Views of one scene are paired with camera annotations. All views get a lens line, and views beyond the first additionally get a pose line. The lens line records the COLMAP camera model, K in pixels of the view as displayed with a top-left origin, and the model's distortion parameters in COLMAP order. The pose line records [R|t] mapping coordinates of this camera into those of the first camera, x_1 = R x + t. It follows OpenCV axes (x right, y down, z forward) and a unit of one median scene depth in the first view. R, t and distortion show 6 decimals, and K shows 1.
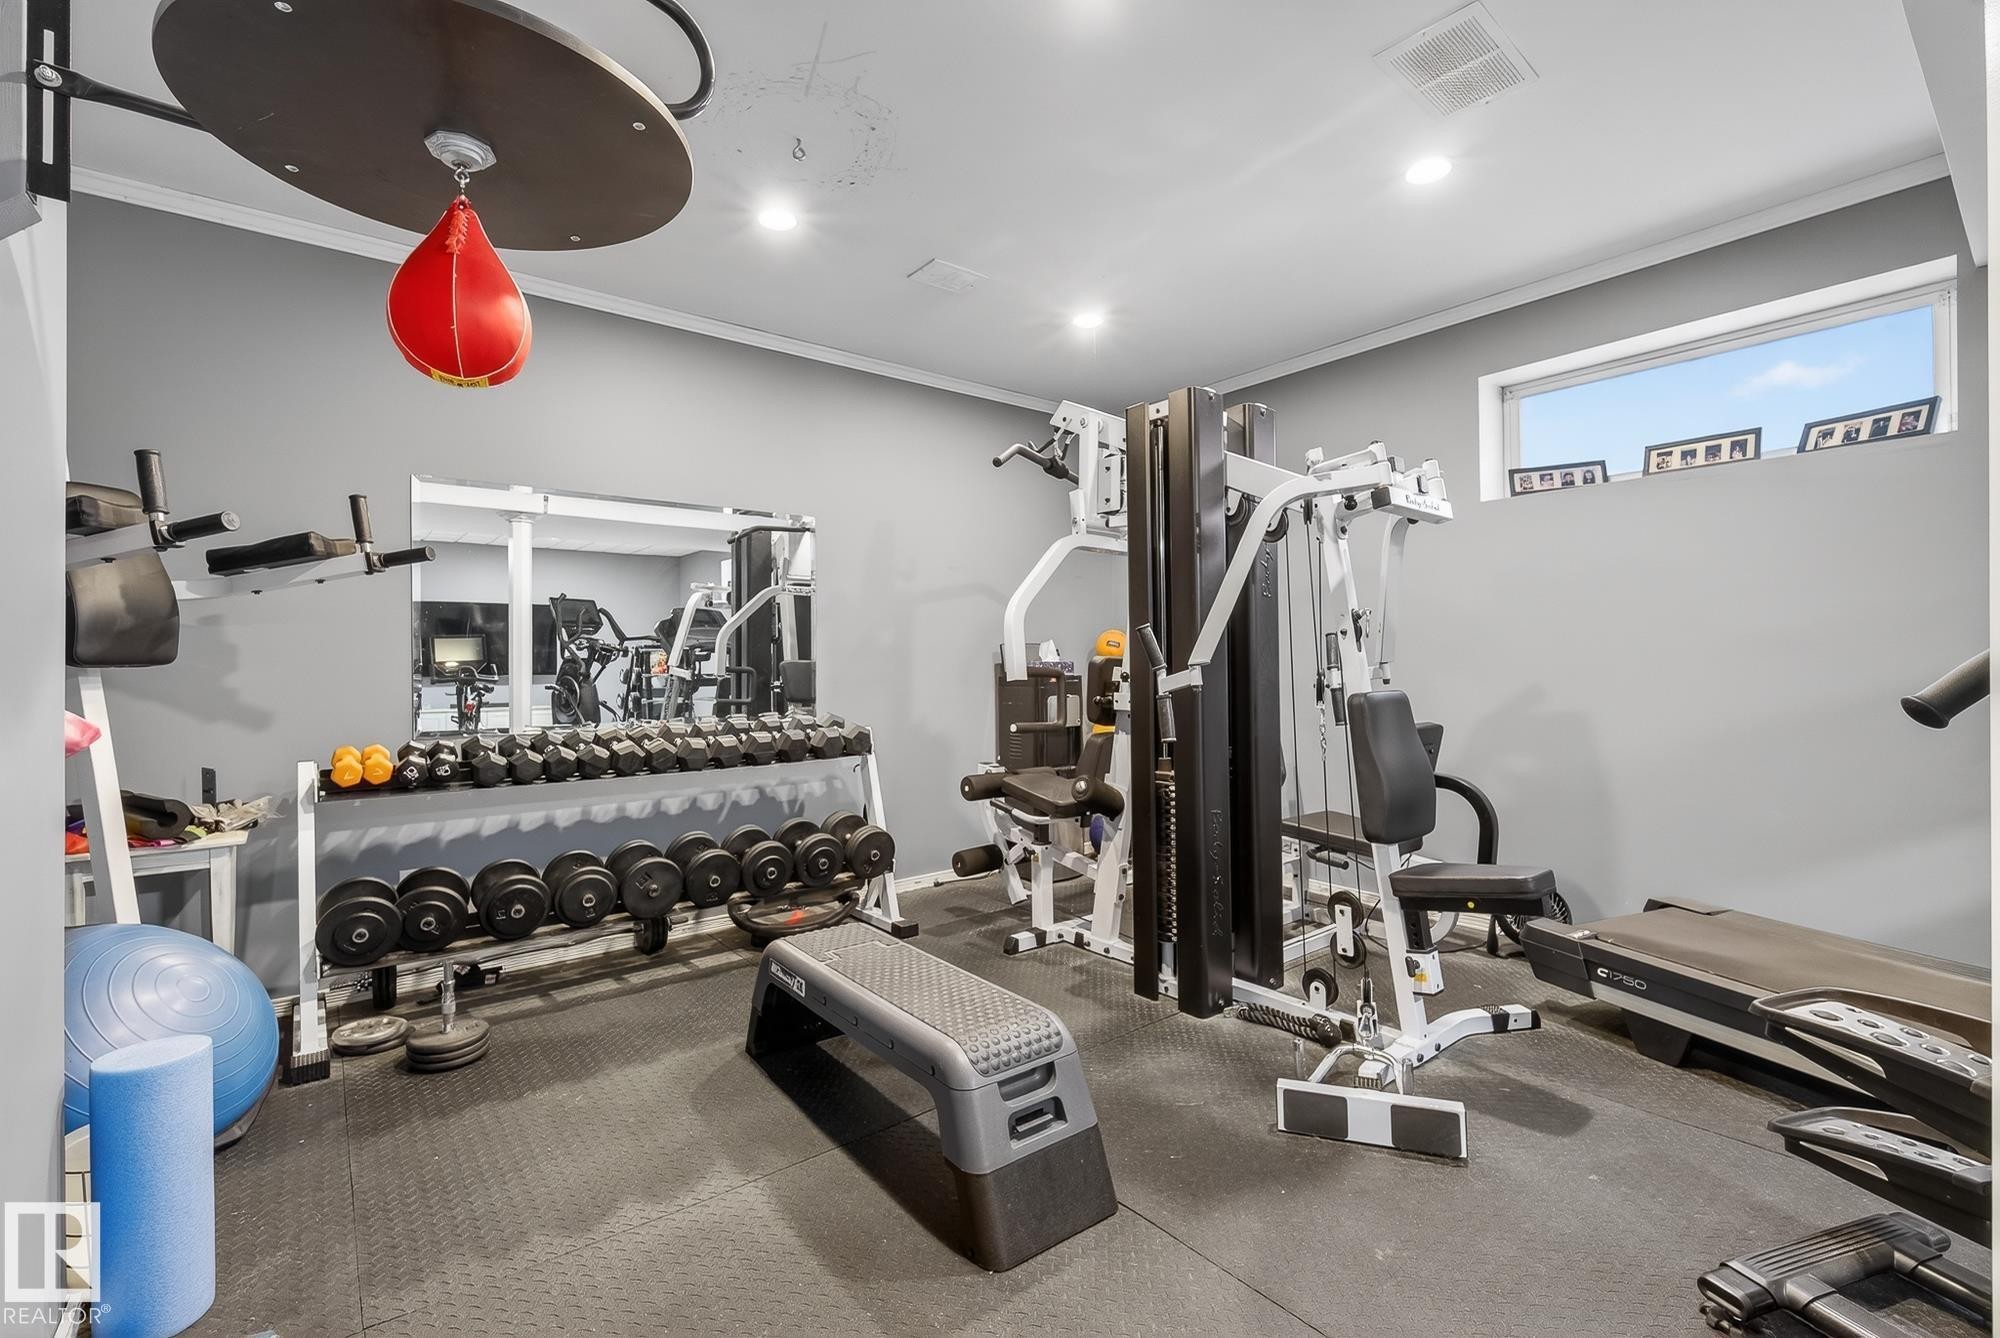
lens RADIAL K [[868.5, 0, 1003.0], [0, 868.5, 666.2], [0, 0, 1]] dist [-0.014581, 0.003193]
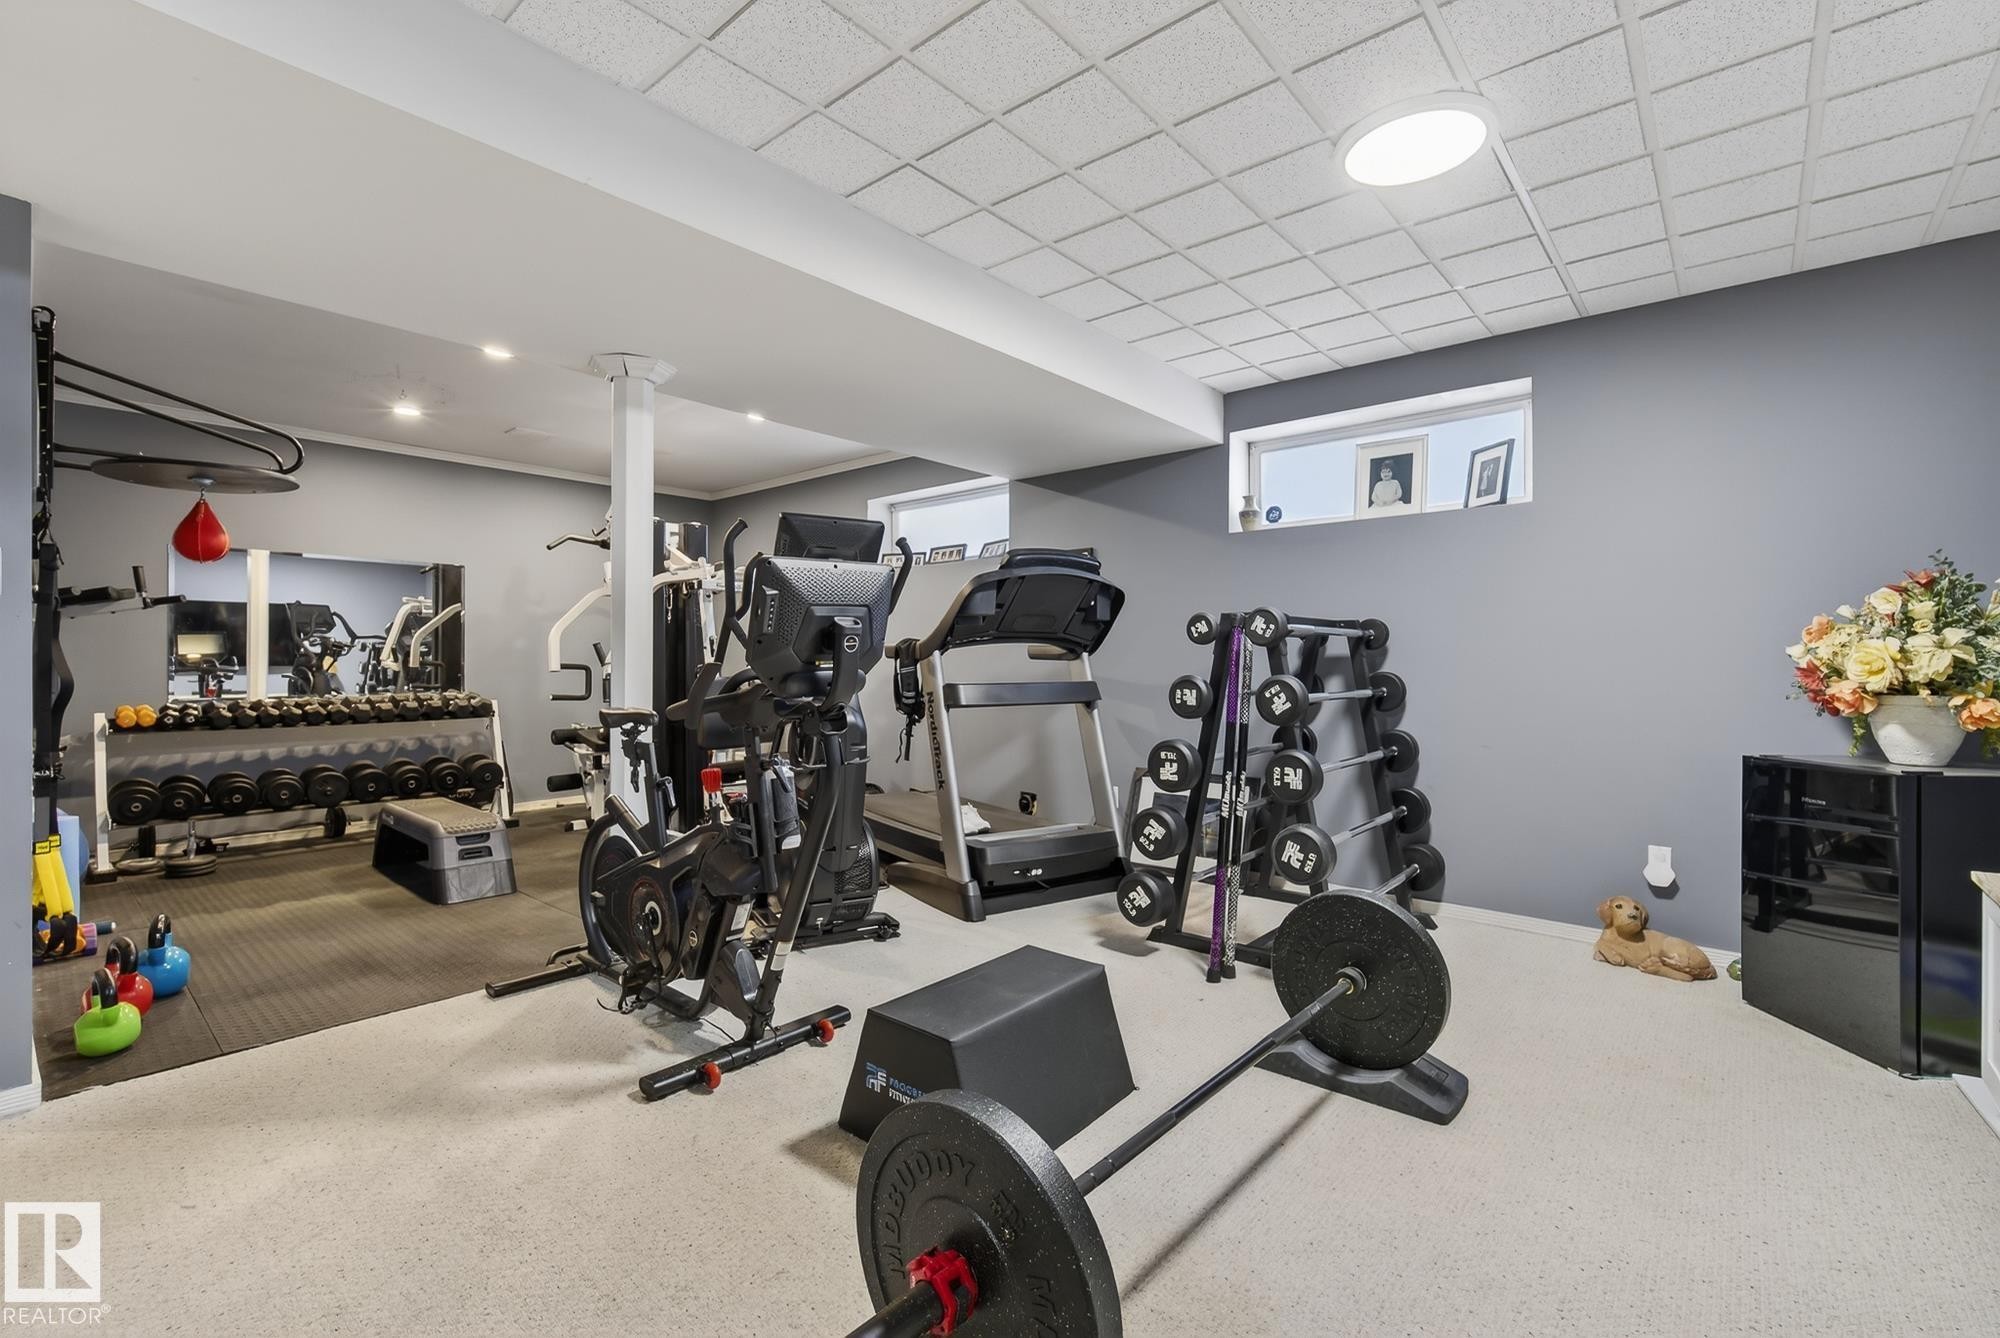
lens RADIAL K [[868.5, 0, 999.2], [0, 868.5, 663.1], [0, 0, 1]] dist [-0.014581, 0.003193]
pose [[0.982732, 0.010205, 0.184754, 0.546988], [-0.010090, 0.999948, -0.001563, -0.005200], [-0.184761, -0.000329, 0.982784, -0.865907]]
